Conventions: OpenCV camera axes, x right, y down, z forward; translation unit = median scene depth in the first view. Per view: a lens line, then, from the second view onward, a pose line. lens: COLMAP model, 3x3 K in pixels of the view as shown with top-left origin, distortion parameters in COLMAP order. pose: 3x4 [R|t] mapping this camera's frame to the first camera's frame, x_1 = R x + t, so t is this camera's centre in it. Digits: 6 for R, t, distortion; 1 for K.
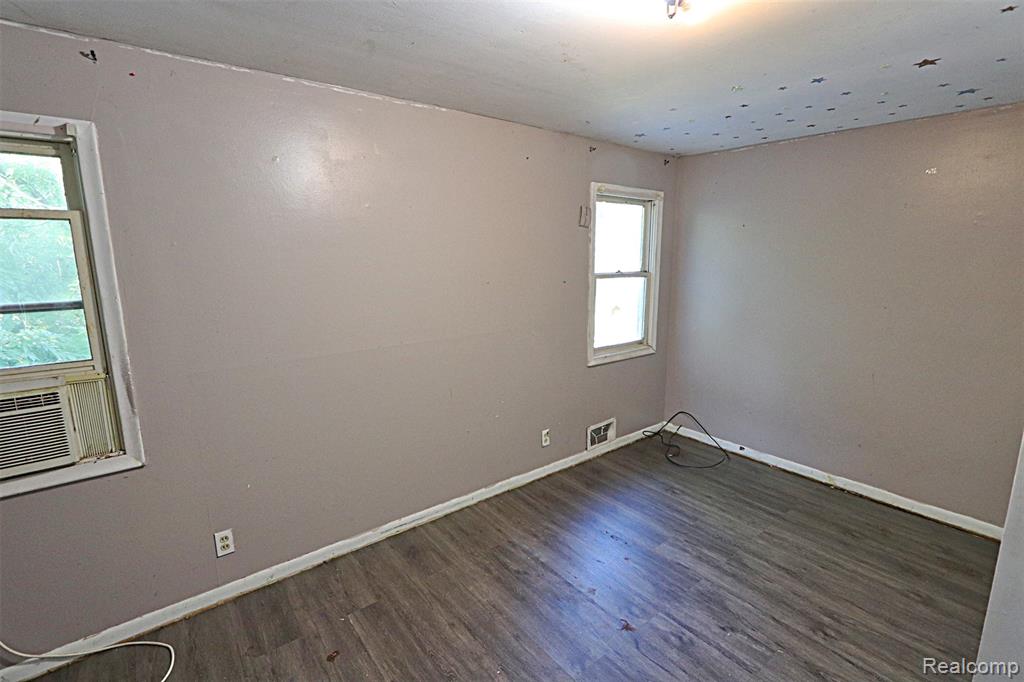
lens RADIAL K [[469.7, 0, 512.3], [0, 469.7, 338.5], [0, 0, 1]] dist [-0.016413, 0.000292]
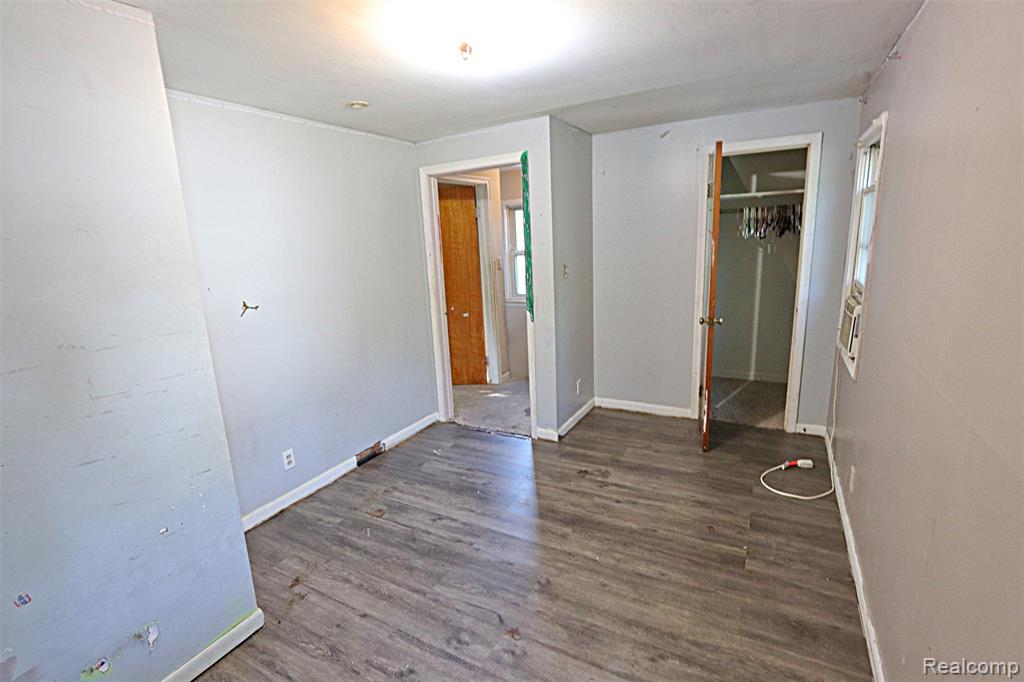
lens RADIAL K [[469.7, 0, 511.9], [0, 469.7, 340.7], [0, 0, 1]] dist [-0.016413, 0.000292]
pose [[-0.921991, 0.133701, -0.363397, 0.514560], [-0.016324, 0.924240, 0.381464, -0.292803], [0.386868, 0.357638, -0.849958, 1.597742]]
